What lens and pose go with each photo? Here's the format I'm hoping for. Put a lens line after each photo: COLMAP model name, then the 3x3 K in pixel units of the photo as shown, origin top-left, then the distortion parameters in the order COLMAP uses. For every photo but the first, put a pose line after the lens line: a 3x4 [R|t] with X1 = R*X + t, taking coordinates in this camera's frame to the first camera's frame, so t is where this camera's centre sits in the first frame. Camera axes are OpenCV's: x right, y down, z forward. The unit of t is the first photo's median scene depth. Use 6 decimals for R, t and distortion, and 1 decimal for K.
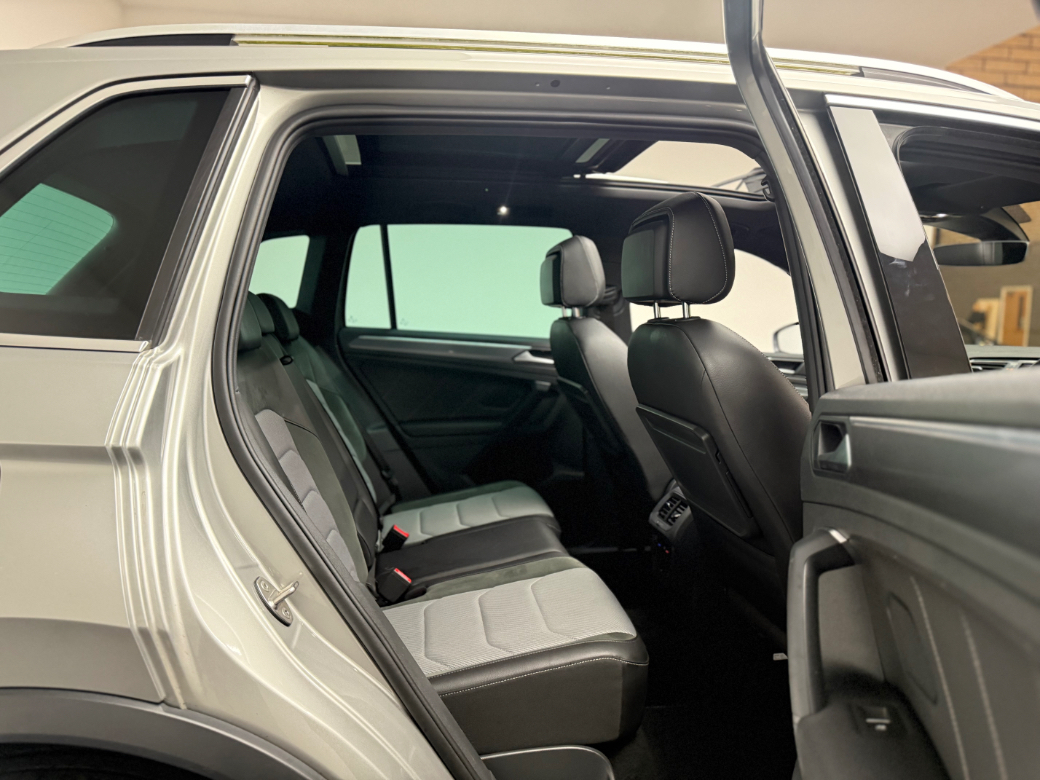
lens RADIAL K [[721.6, 0, 520.0], [0, 721.6, 390.0], [0, 0, 1]] dist [0.050834, -0.117003]
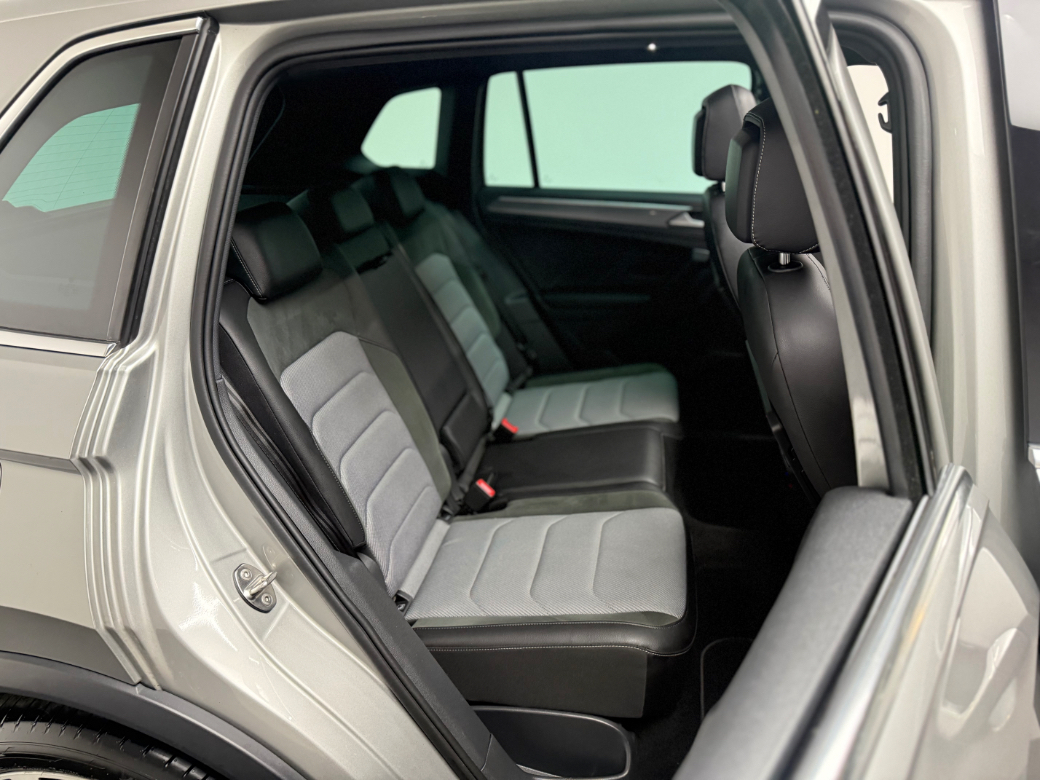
lens RADIAL K [[721.6, 0, 520.0], [0, 721.6, 390.0], [0, 0, 1]] dist [0.050834, -0.117003]
pose [[0.943059, 0.096324, -0.318374, 0.239741], [0.000750, 0.956534, 0.291621, -0.210500], [0.332625, -0.275254, 0.901995, 0.190544]]
